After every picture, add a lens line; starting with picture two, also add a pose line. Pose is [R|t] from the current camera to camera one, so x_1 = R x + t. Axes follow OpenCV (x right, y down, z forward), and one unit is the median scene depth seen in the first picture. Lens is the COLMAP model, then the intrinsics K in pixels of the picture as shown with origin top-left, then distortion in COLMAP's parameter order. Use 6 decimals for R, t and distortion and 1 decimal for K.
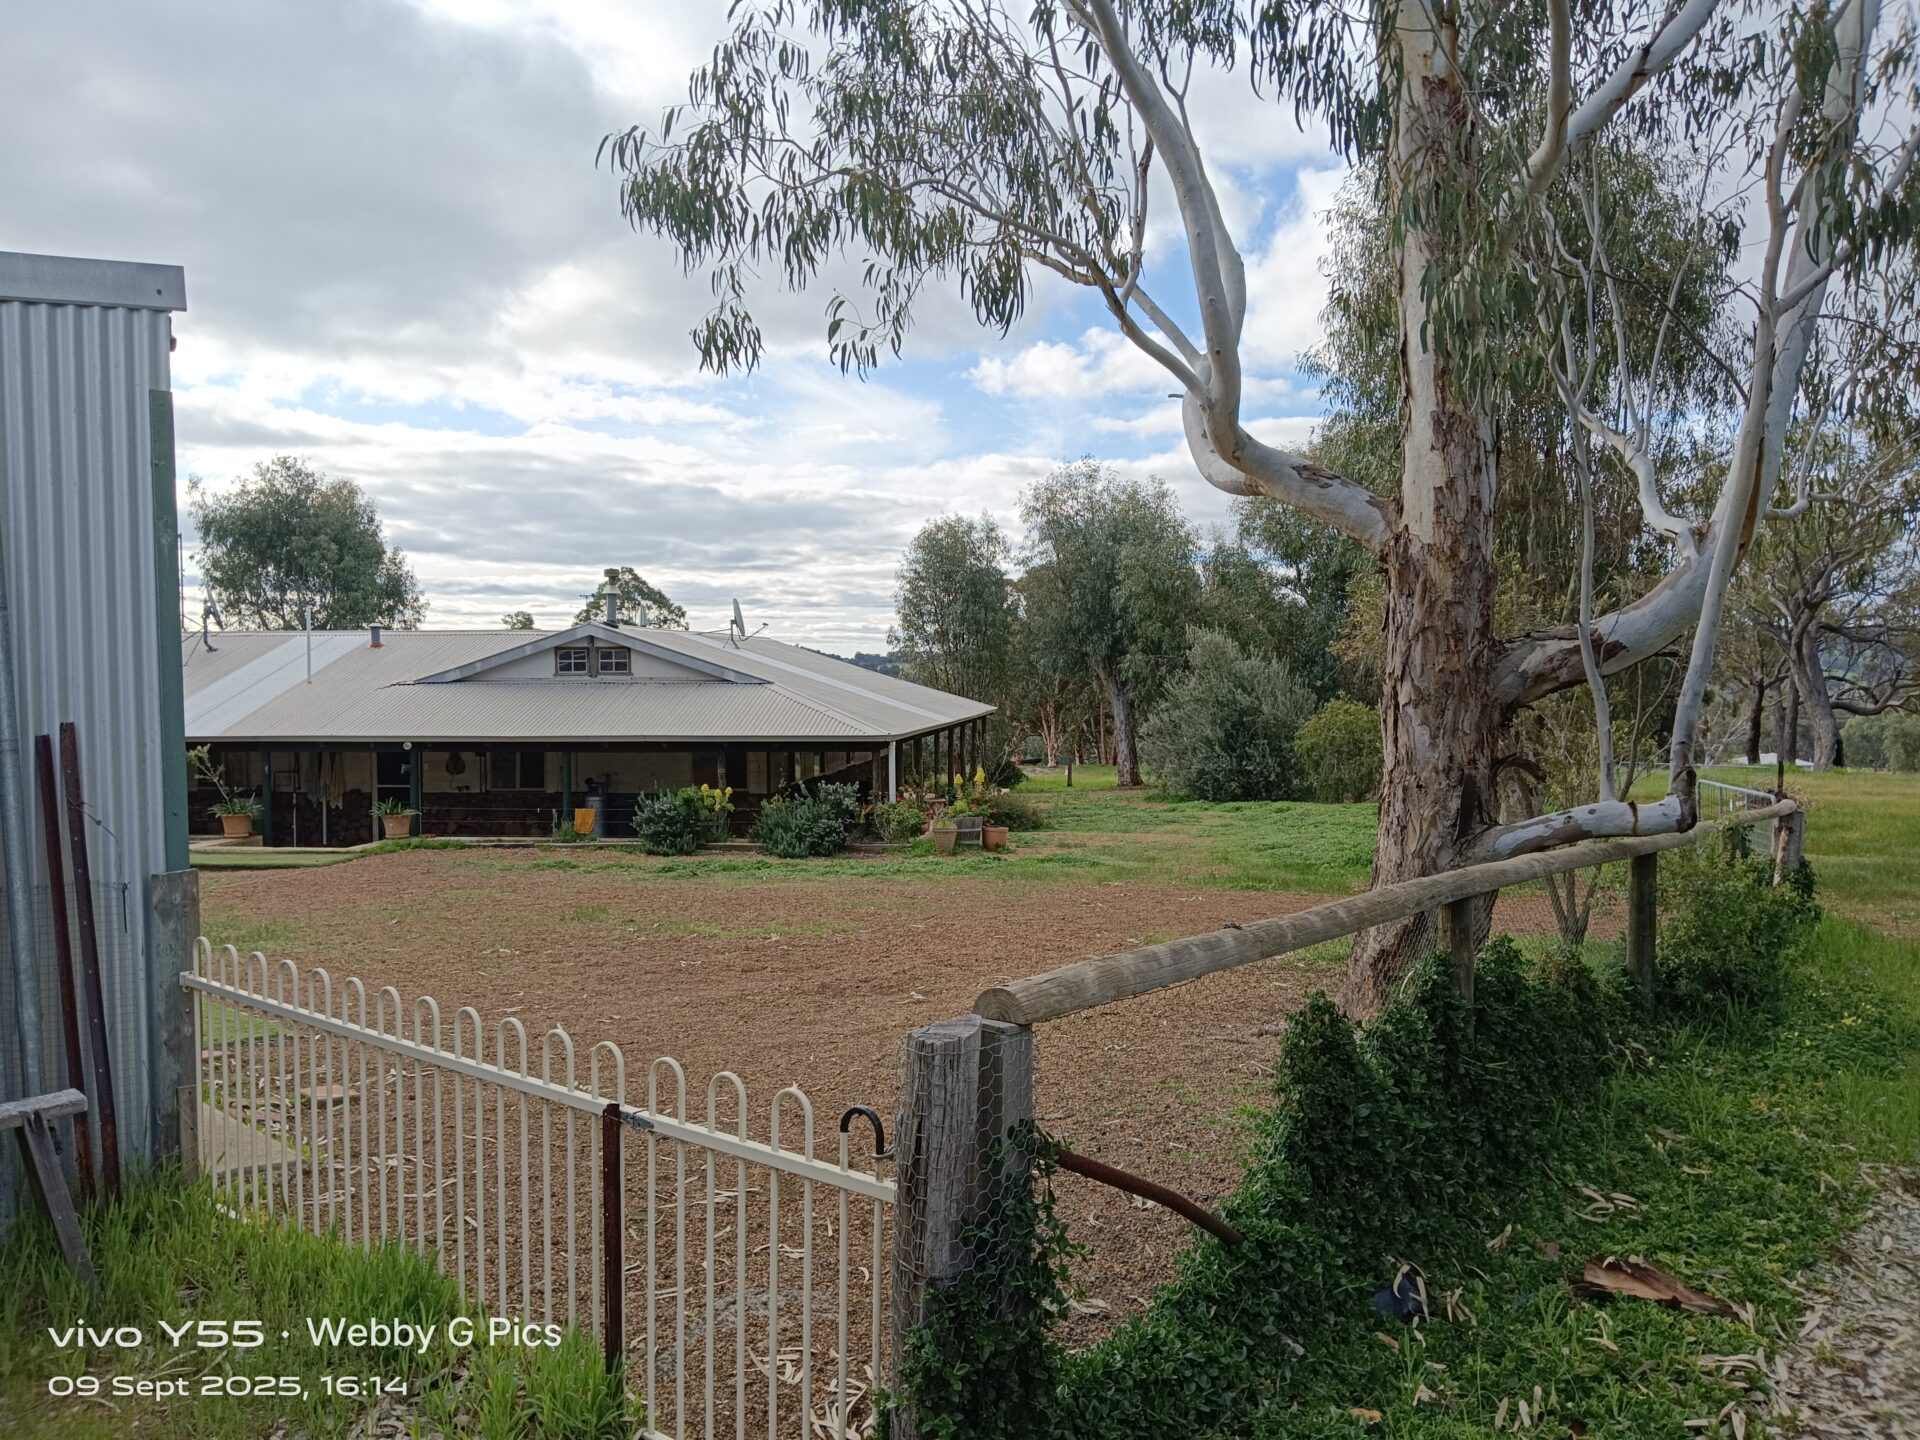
lens RADIAL K [[1059.2, 0, 915.1], [0, 1059.2, 716.0], [0, 0, 1]] dist [-0.127023, 0.020956]
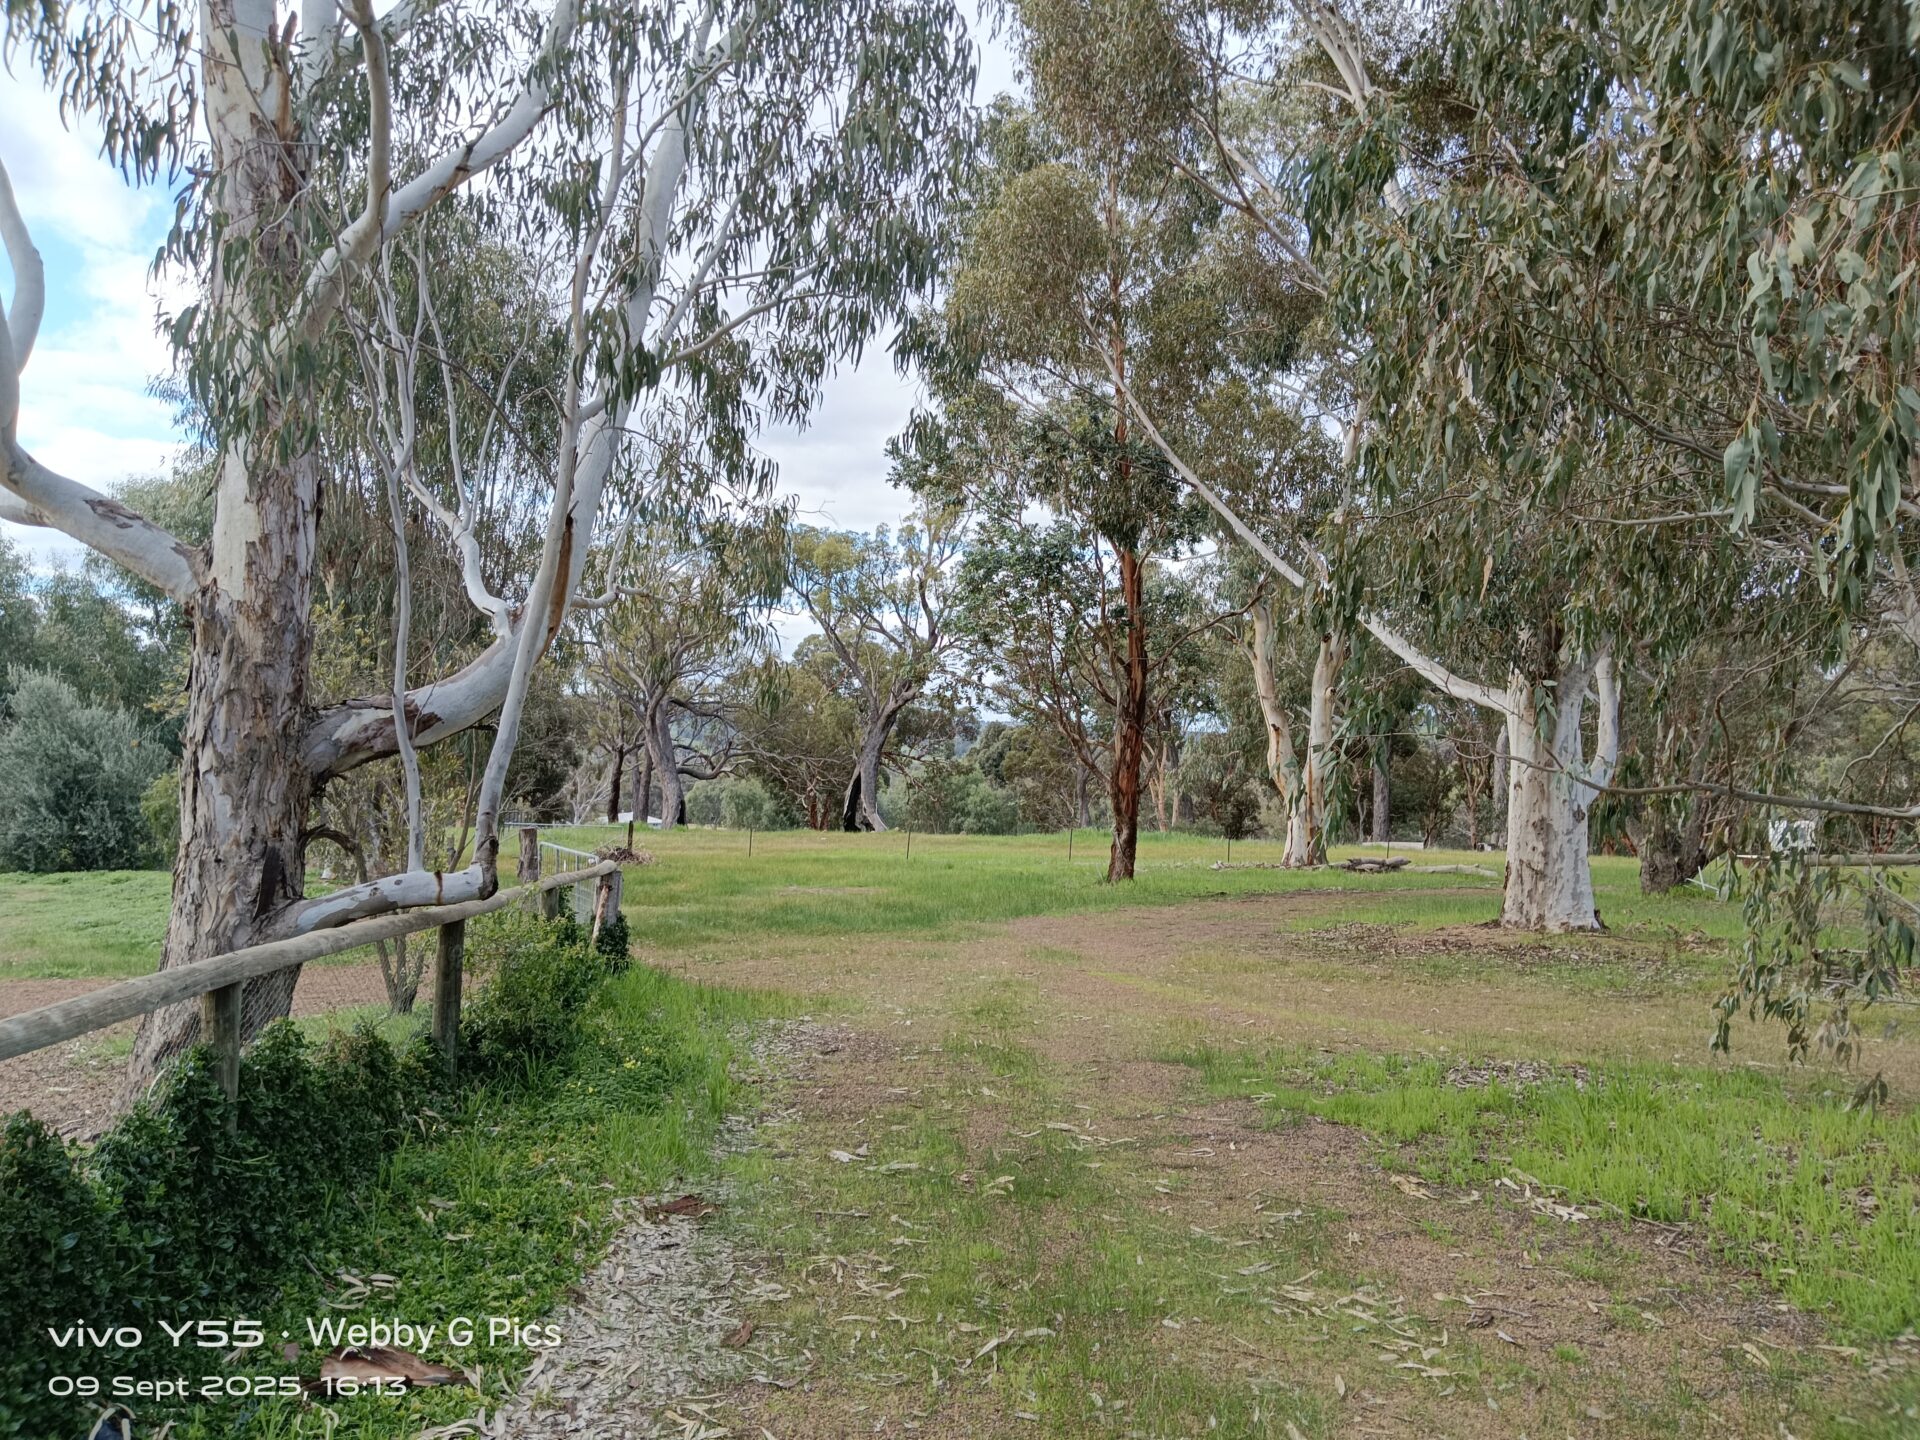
lens RADIAL K [[1059.2, 0, 915.1], [0, 1059.2, 716.0], [0, 0, 1]] dist [-0.127023, 0.020956]
pose [[0.694341, 0.035985, 0.718746, 0.292113], [-0.019889, 0.999327, -0.030819, -0.049655], [-0.719371, 0.007103, 0.694589, -0.085511]]
